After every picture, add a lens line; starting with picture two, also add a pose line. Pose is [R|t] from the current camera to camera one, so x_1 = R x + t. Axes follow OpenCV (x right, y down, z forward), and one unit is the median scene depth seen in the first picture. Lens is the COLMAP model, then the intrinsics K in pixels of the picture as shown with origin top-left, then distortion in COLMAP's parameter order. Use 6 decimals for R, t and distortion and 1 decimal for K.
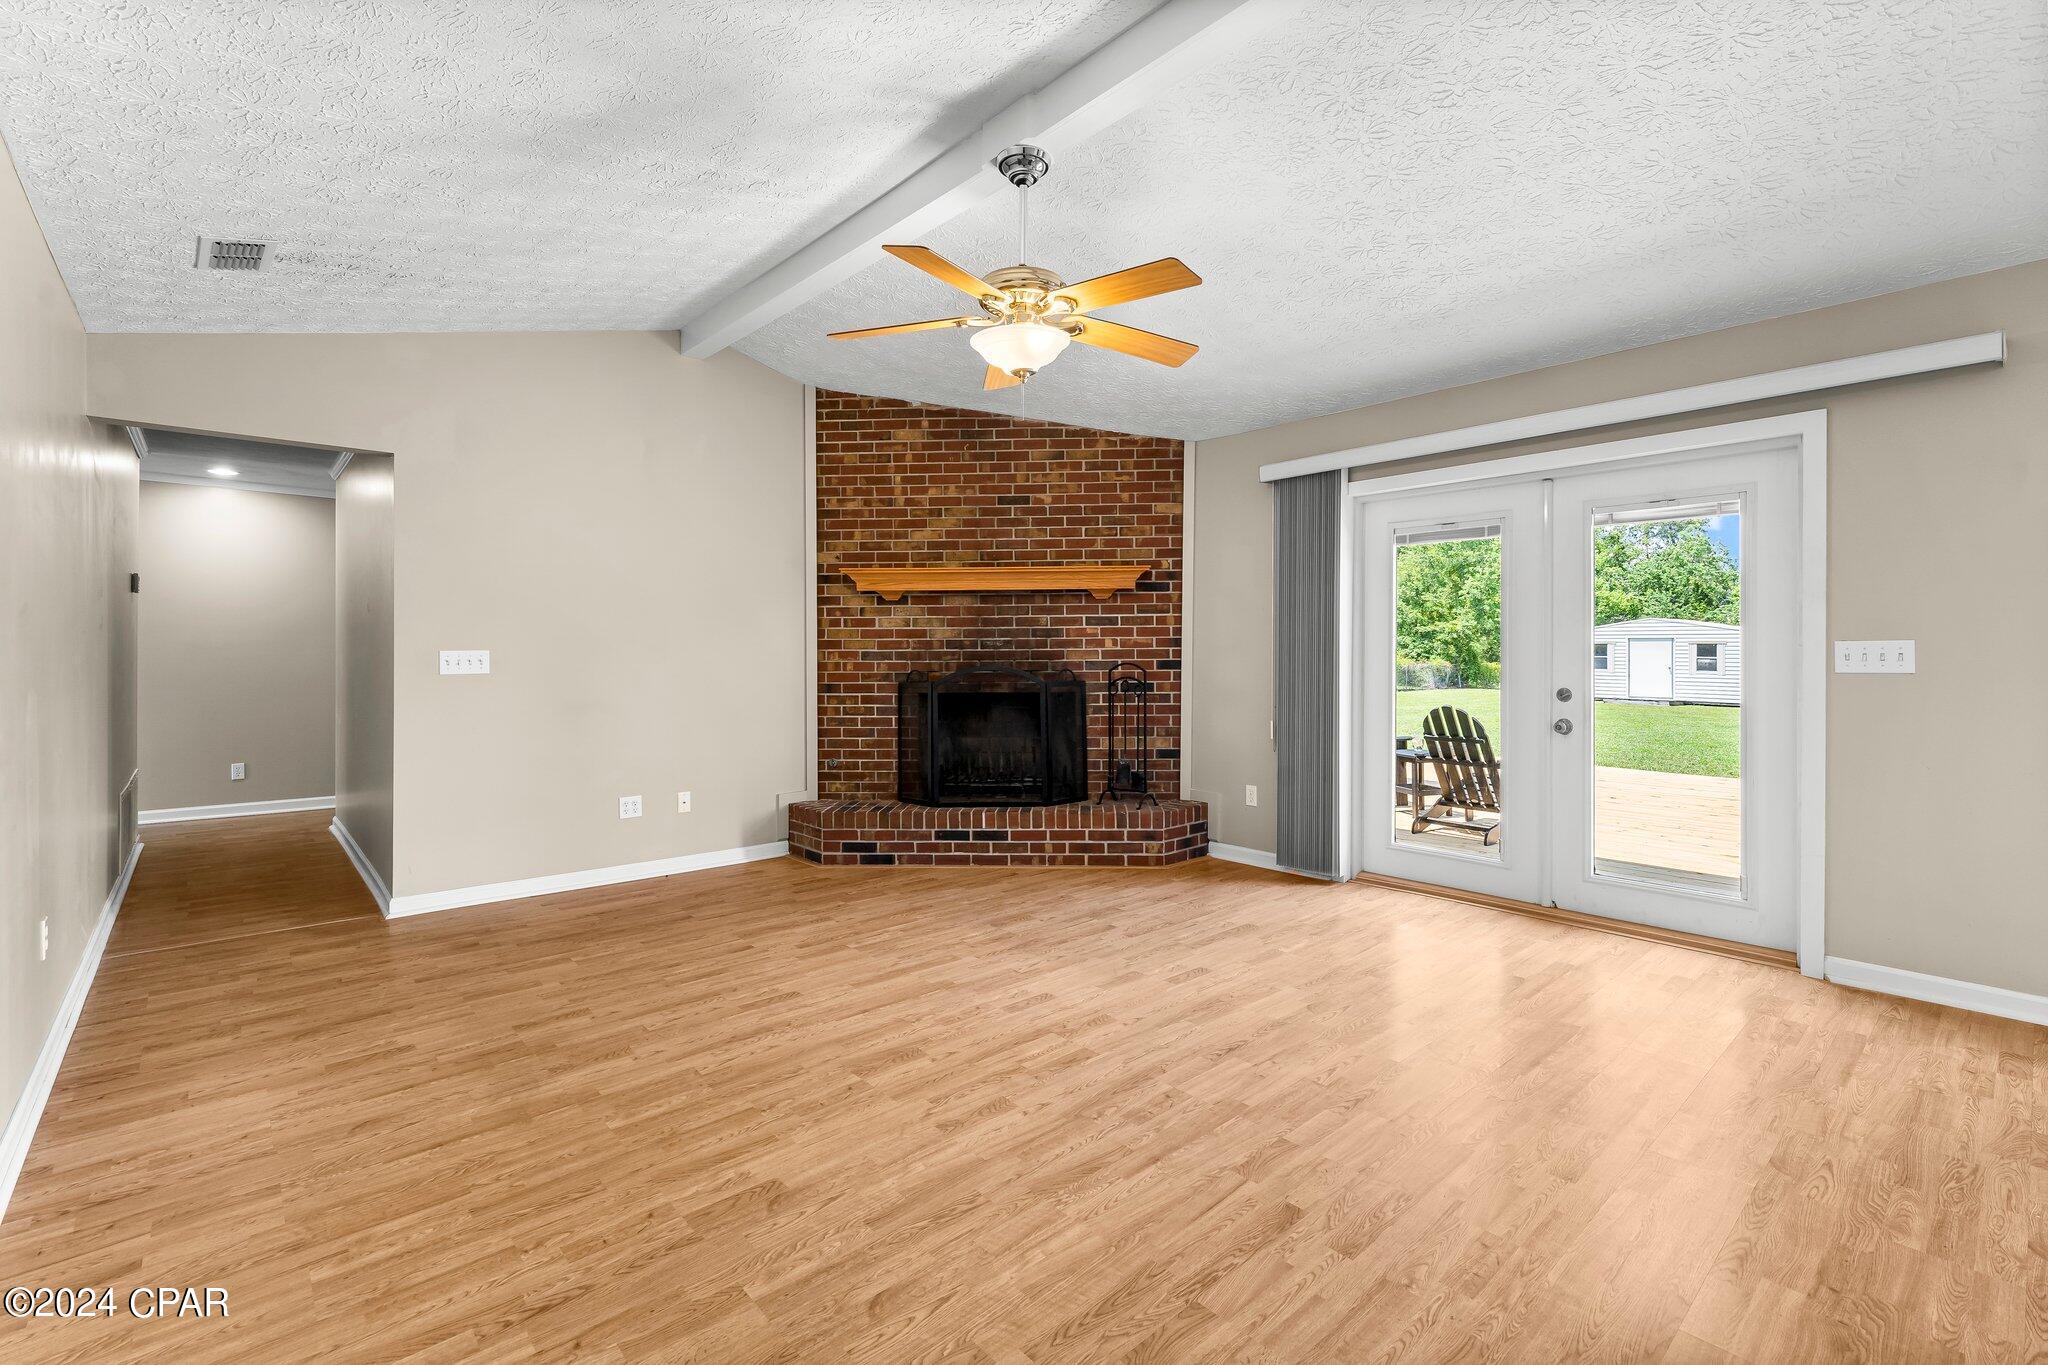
lens RADIAL K [[911.9, 0, 1017.2], [0, 911.9, 651.0], [0, 0, 1]] dist [-0.003008, 0.000620]
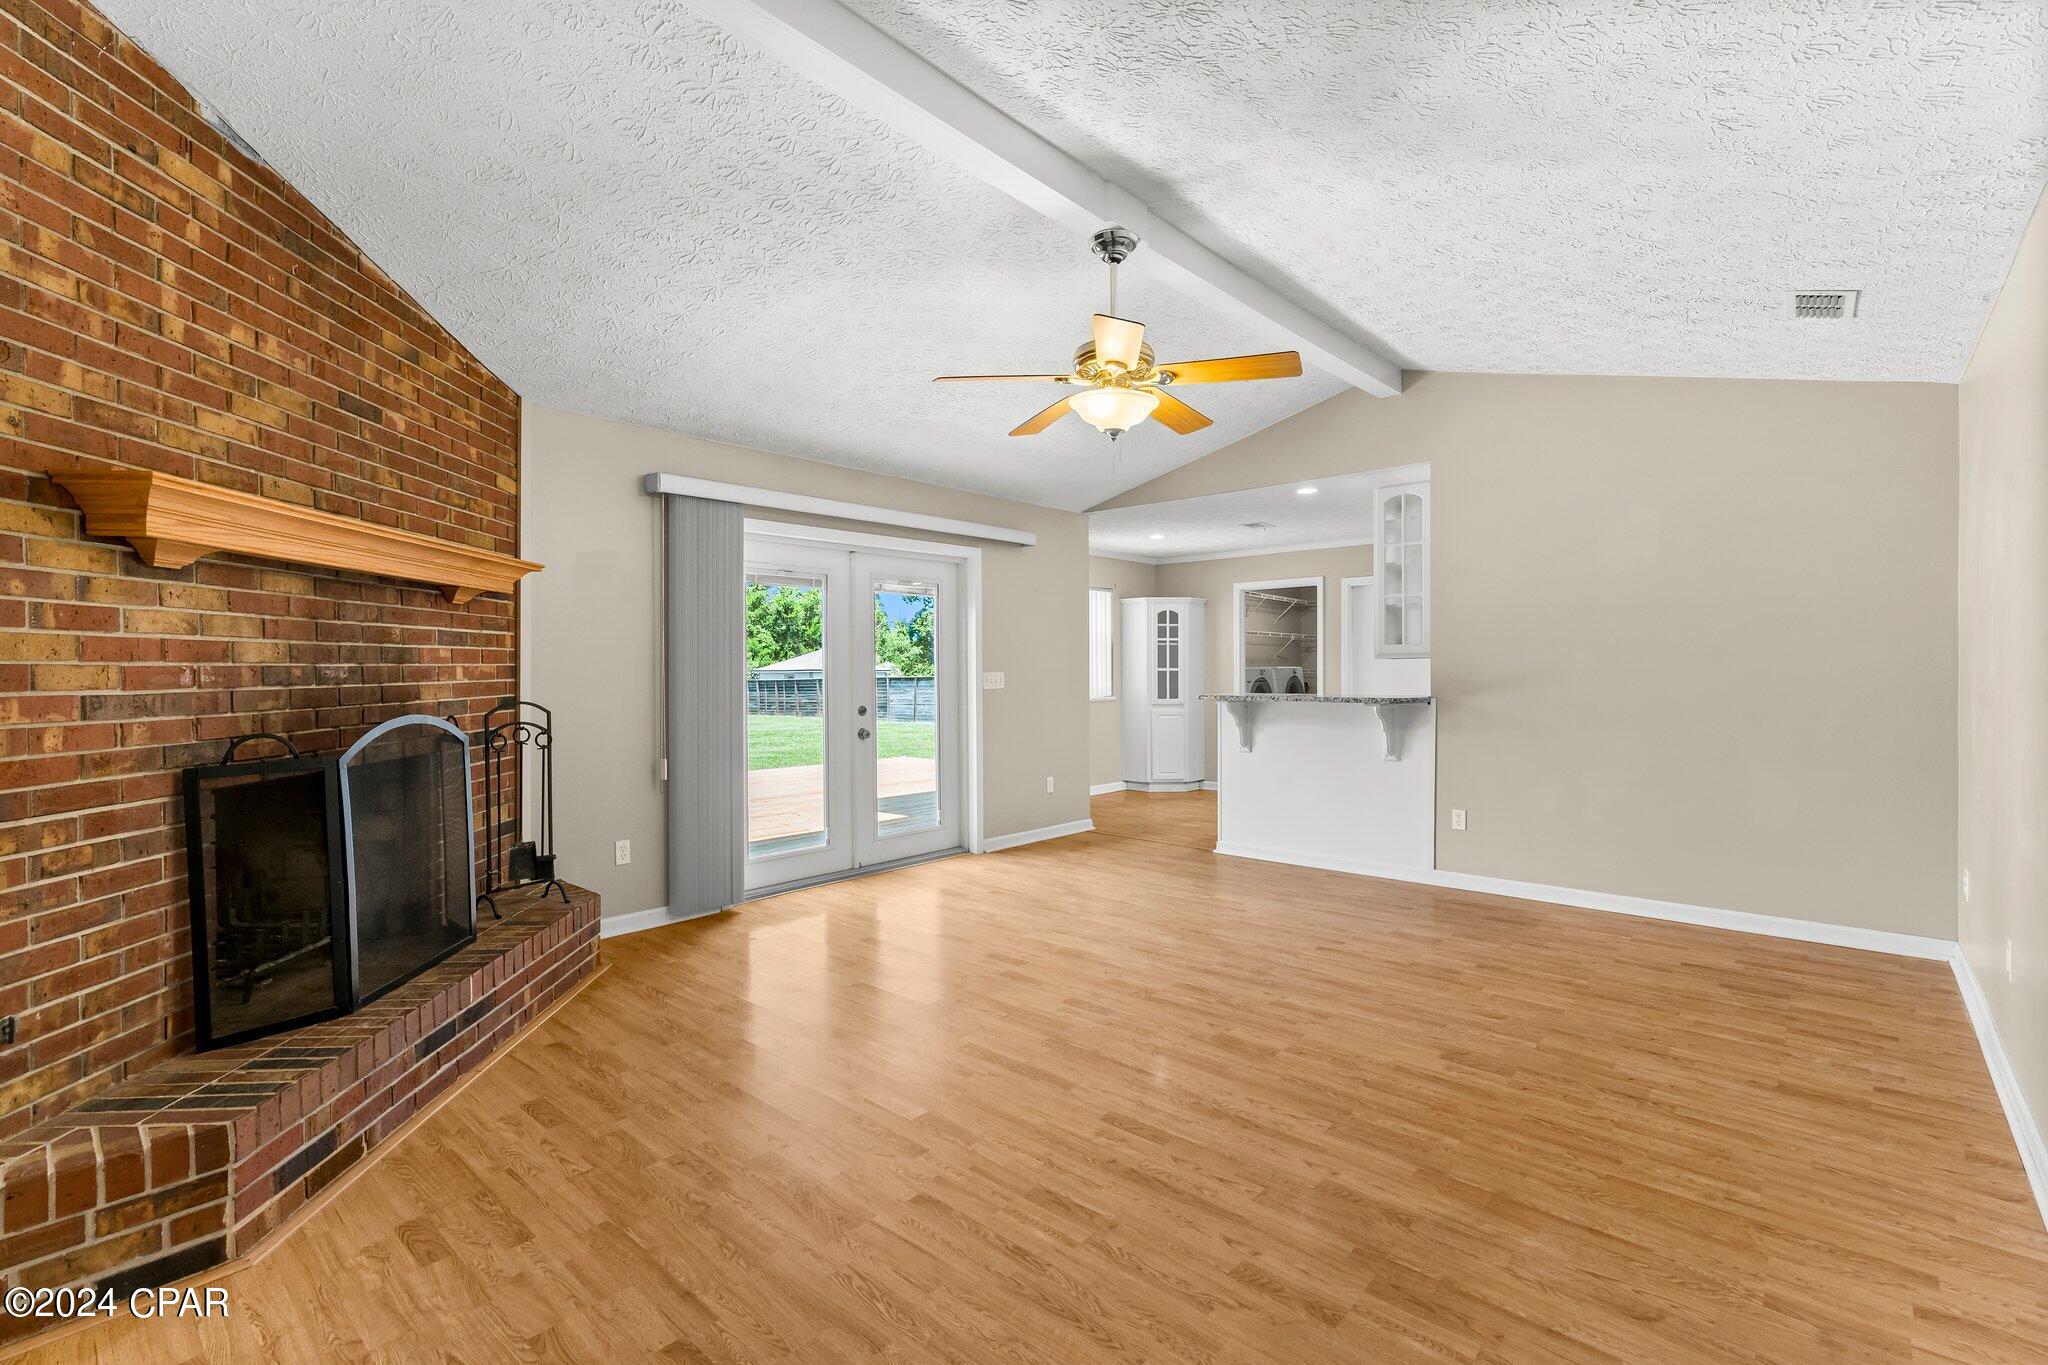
lens RADIAL K [[953.7, 0, 1008.6], [0, 953.7, 677.2], [0, 0, 1]] dist [-0.000856, -0.000464]
pose [[-0.131682, -0.004900, 0.991280, -0.615114], [0.007333, 0.999956, 0.005917, -0.006723], [-0.991265, 0.008048, -0.131640, 0.697489]]
